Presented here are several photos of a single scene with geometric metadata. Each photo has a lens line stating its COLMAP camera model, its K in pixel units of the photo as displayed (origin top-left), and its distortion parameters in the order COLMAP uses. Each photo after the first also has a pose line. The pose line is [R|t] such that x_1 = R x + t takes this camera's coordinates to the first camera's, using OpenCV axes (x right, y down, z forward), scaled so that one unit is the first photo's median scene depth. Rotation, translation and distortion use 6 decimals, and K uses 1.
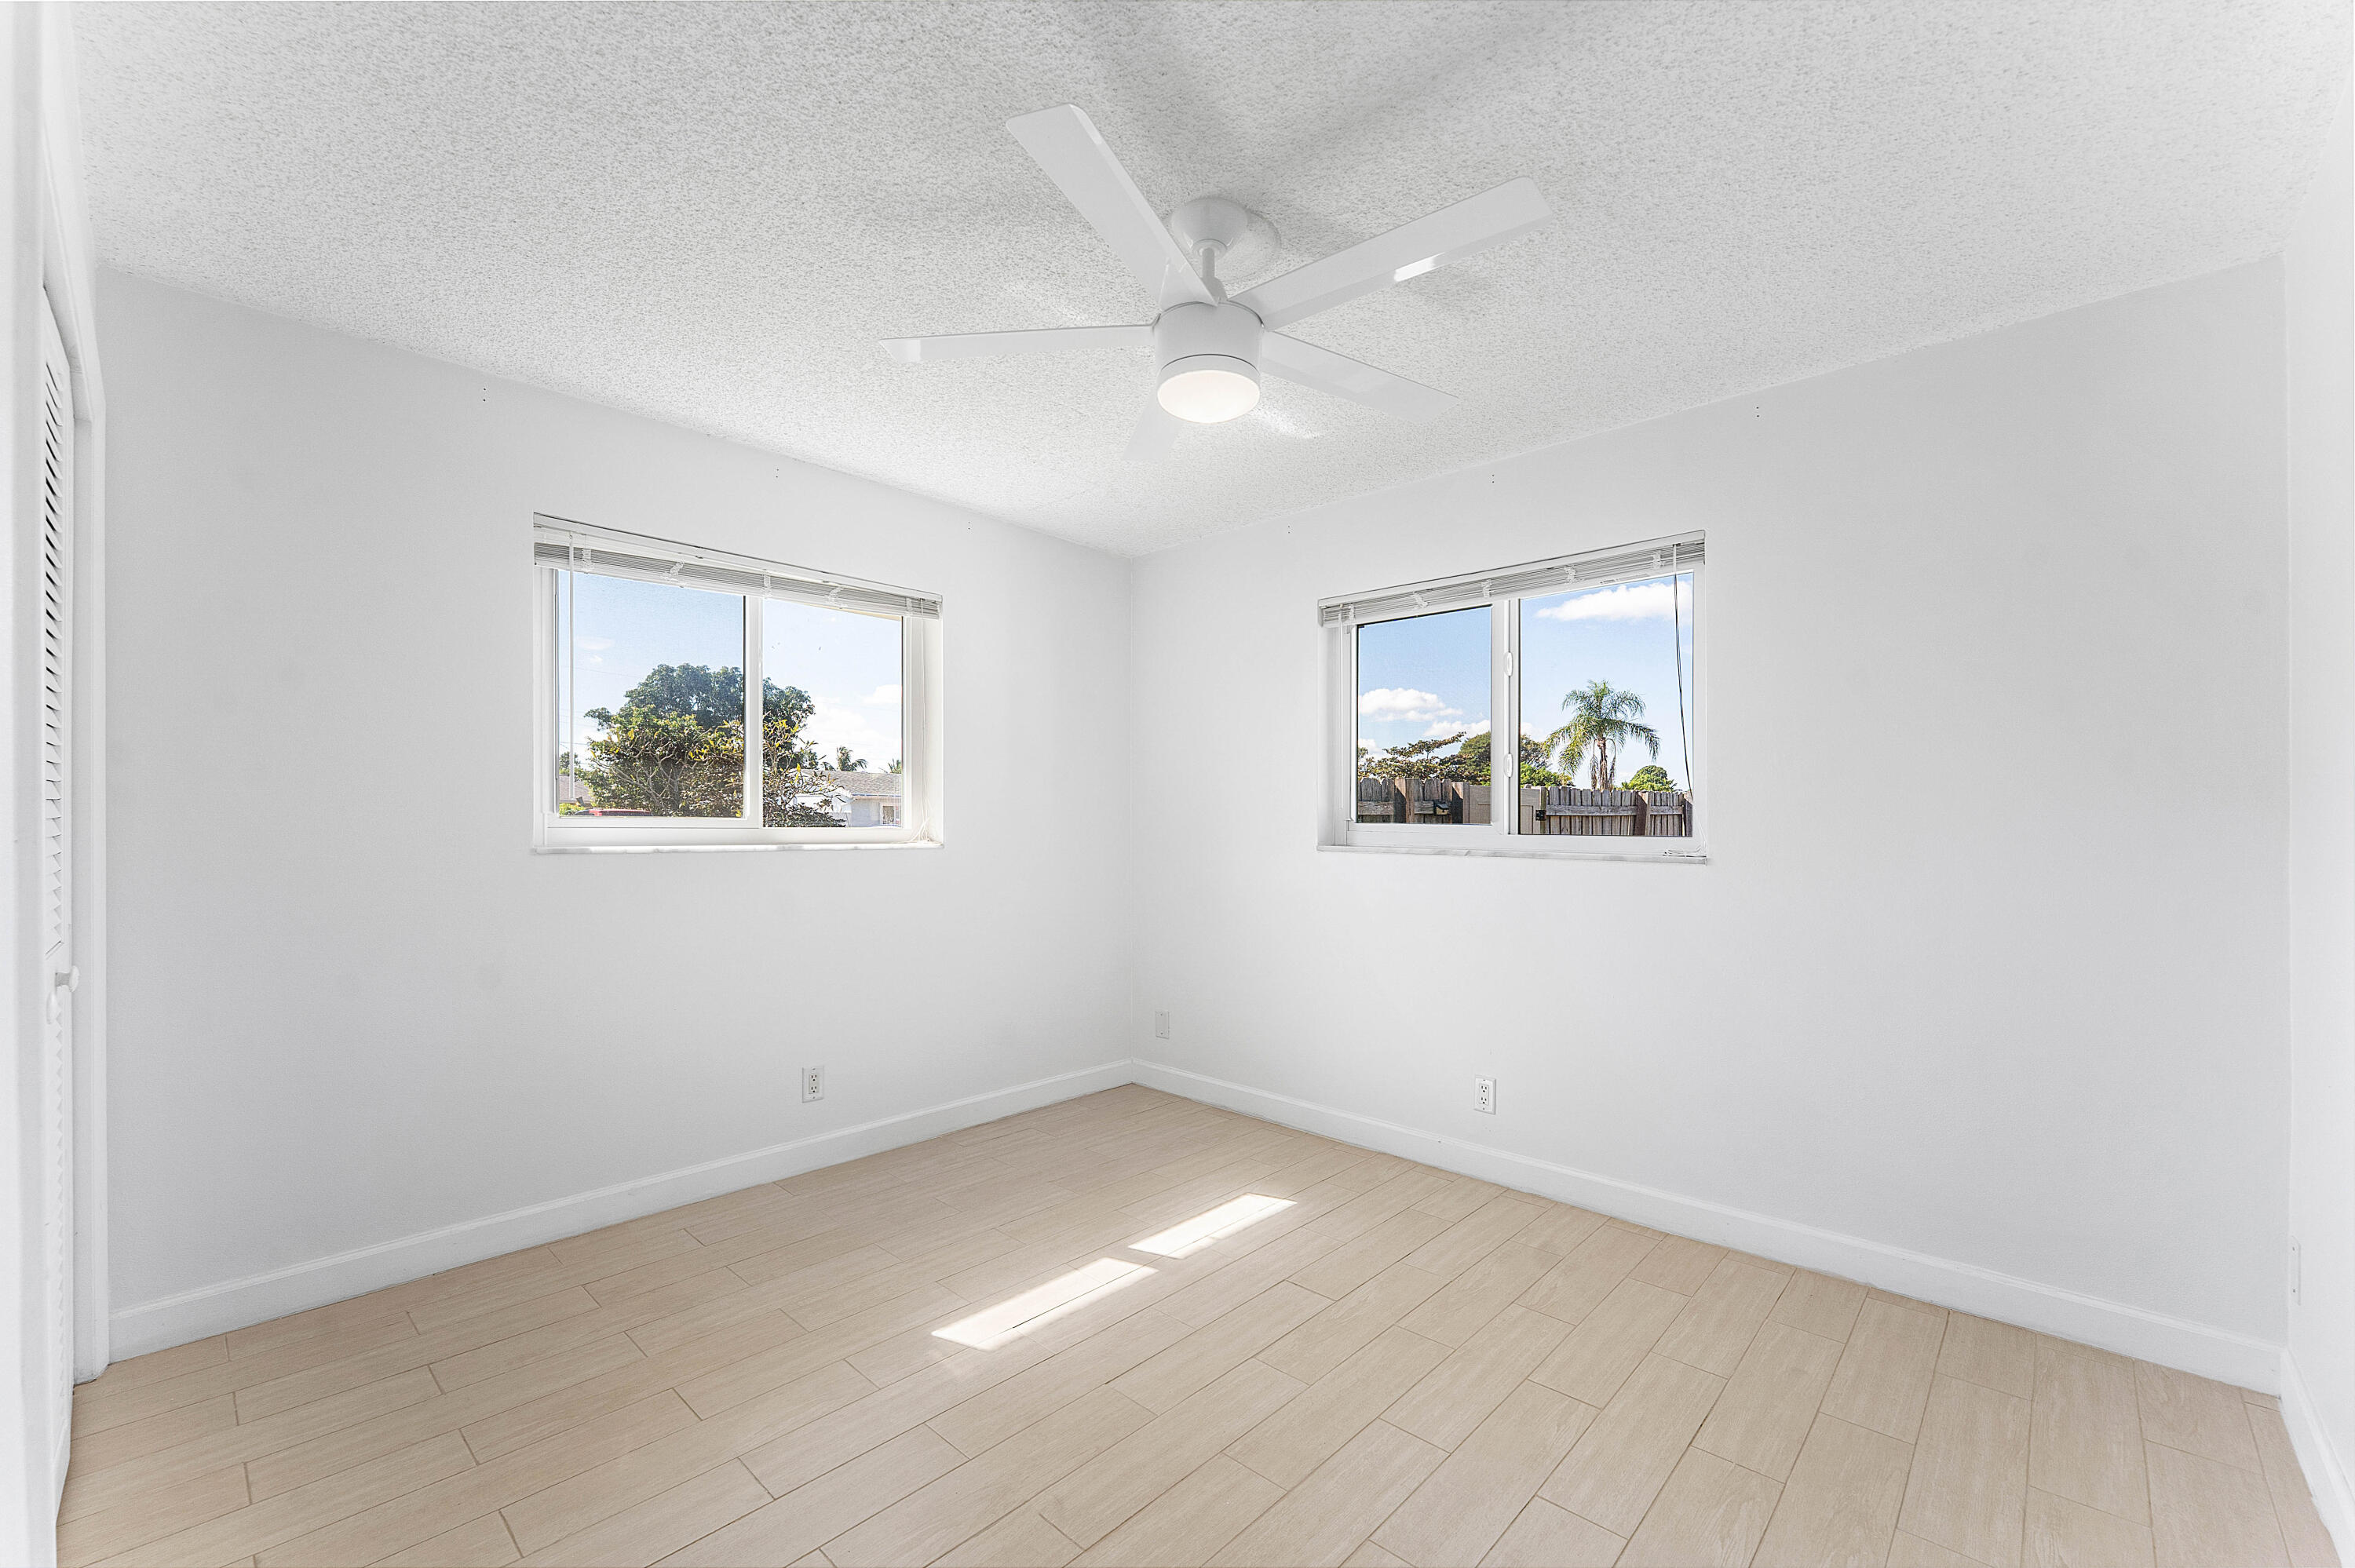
lens RADIAL K [[968.8, 0, 1165.8], [0, 968.8, 822.3], [0, 0, 1]] dist [-0.000668, -0.000285]
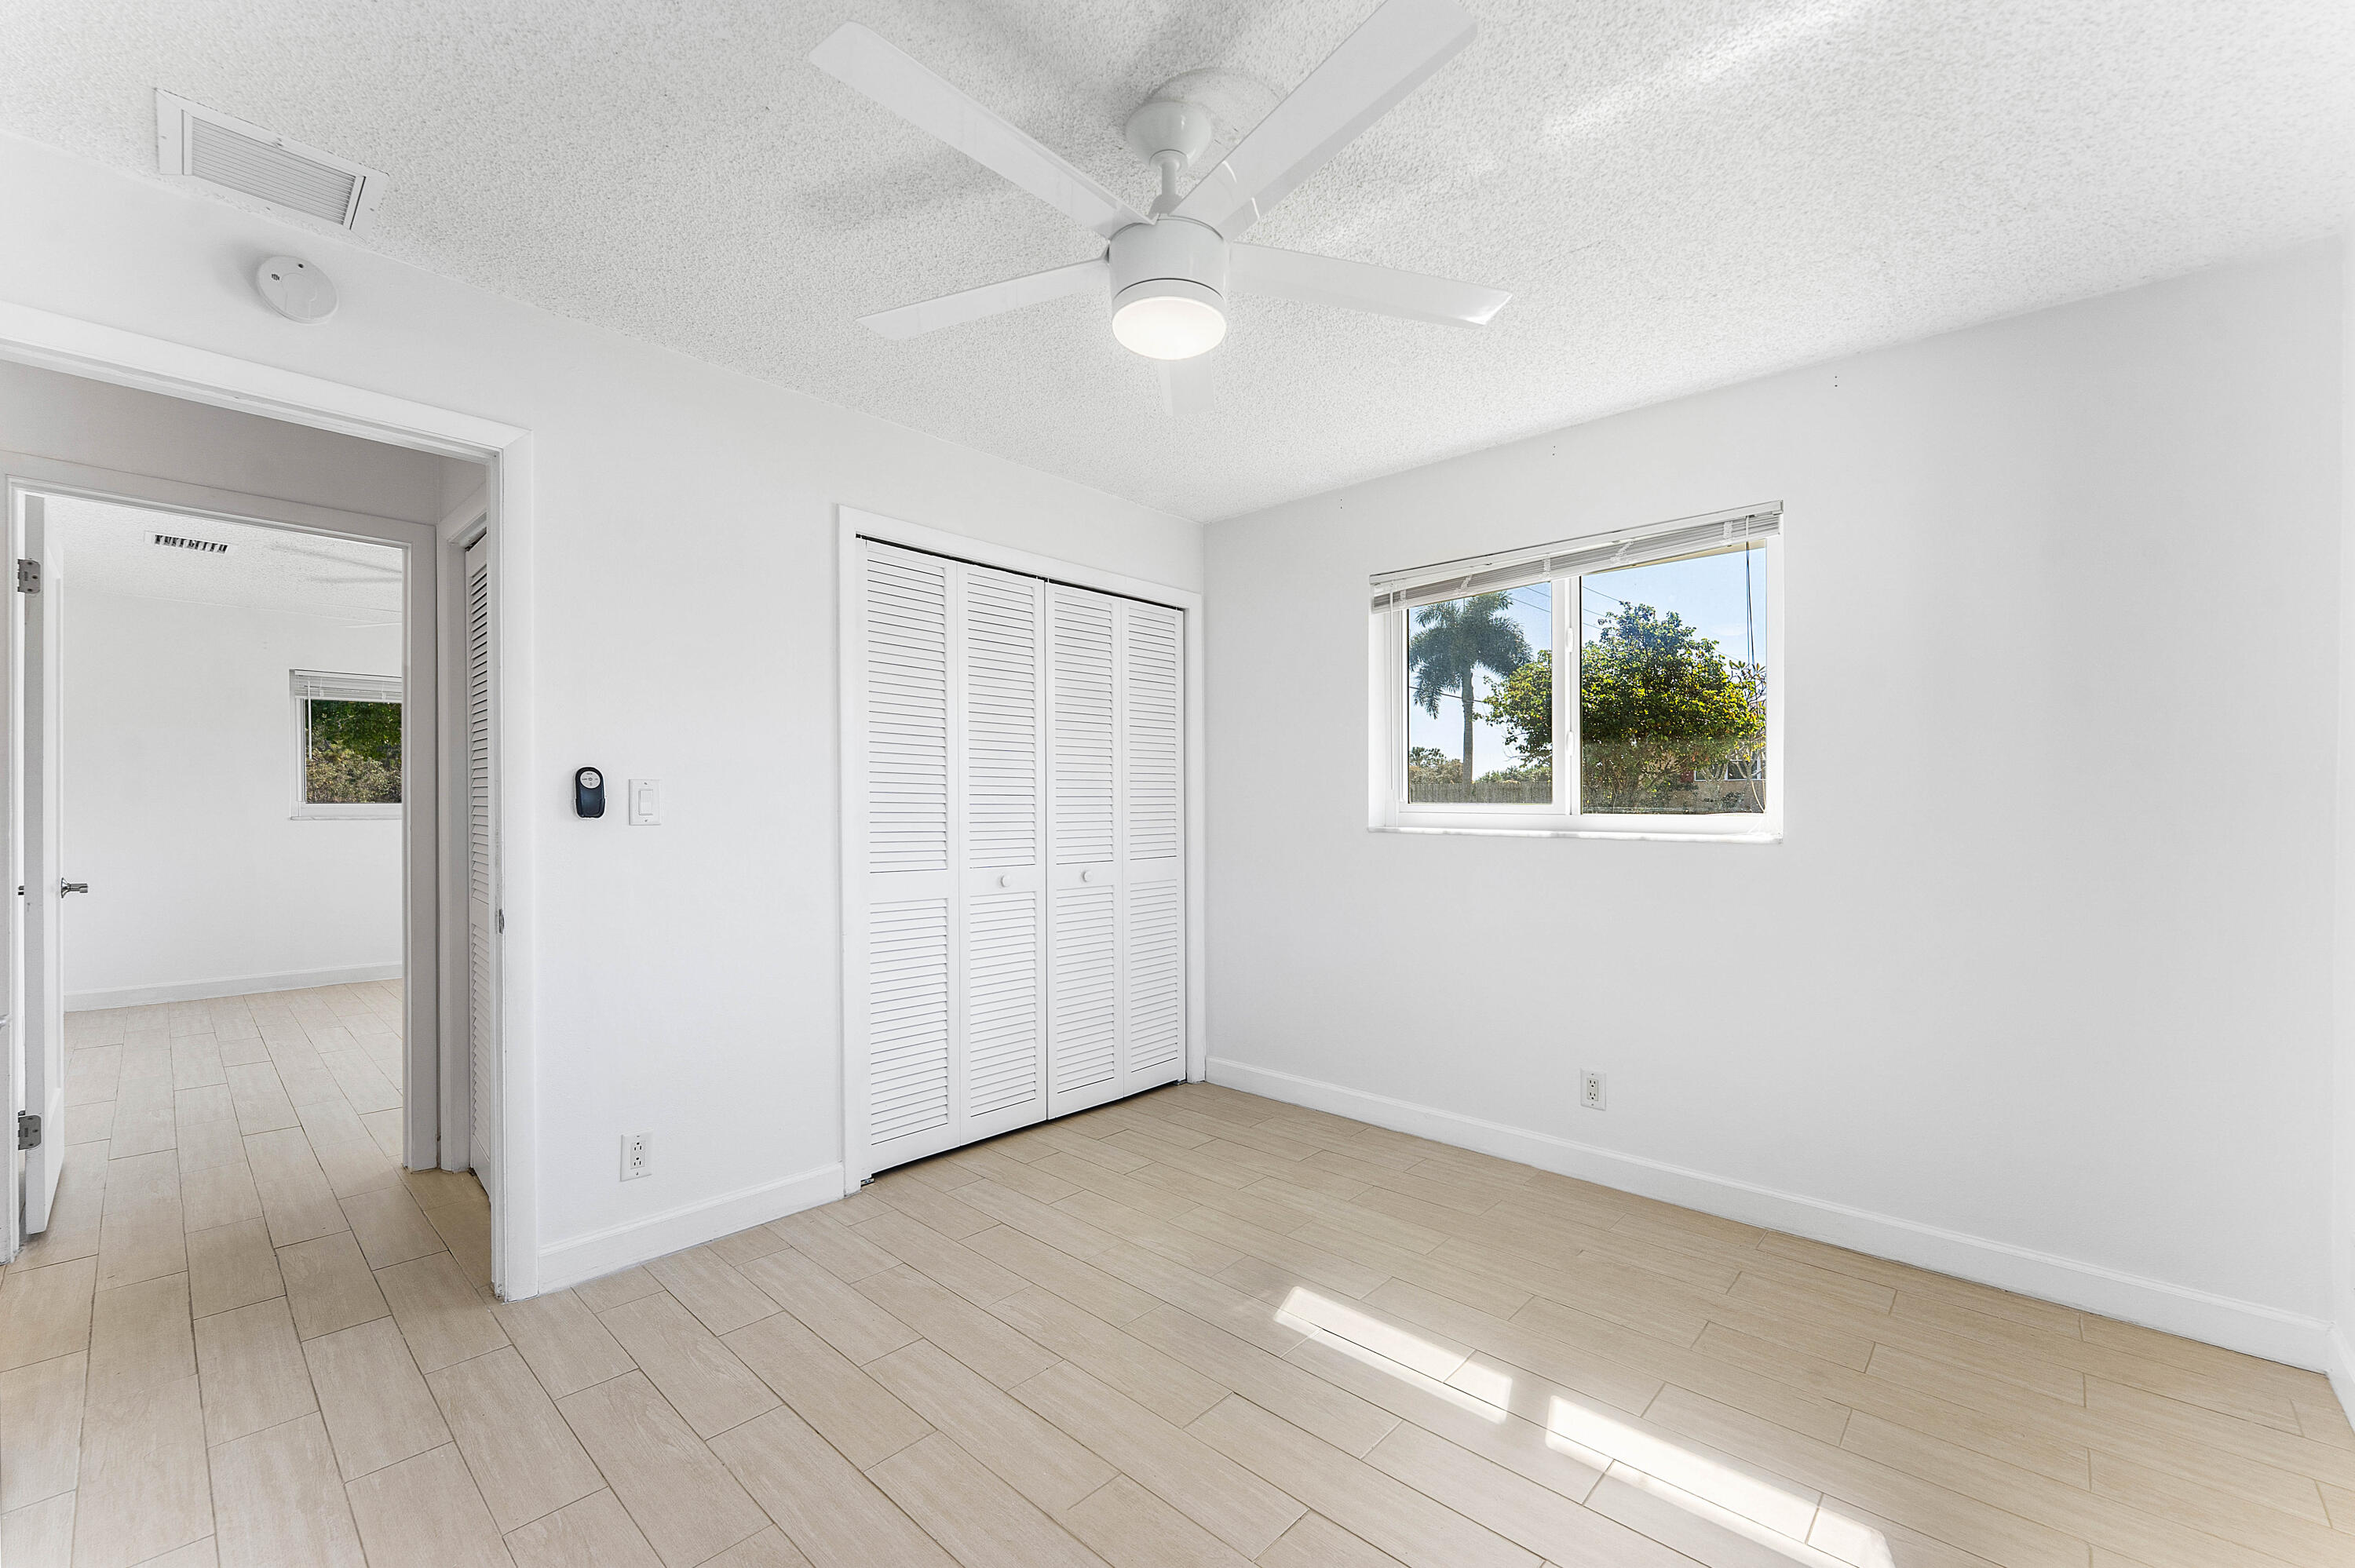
lens RADIAL K [[968.8, 0, 1165.8], [0, 968.8, 822.3], [0, 0, 1]] dist [-0.000668, -0.000285]
pose [[-0.001000, 0.016872, -0.999857, 0.638827], [-0.004860, 0.999846, 0.016877, -0.000690], [0.999988, 0.004876, -0.000918, 0.669966]]
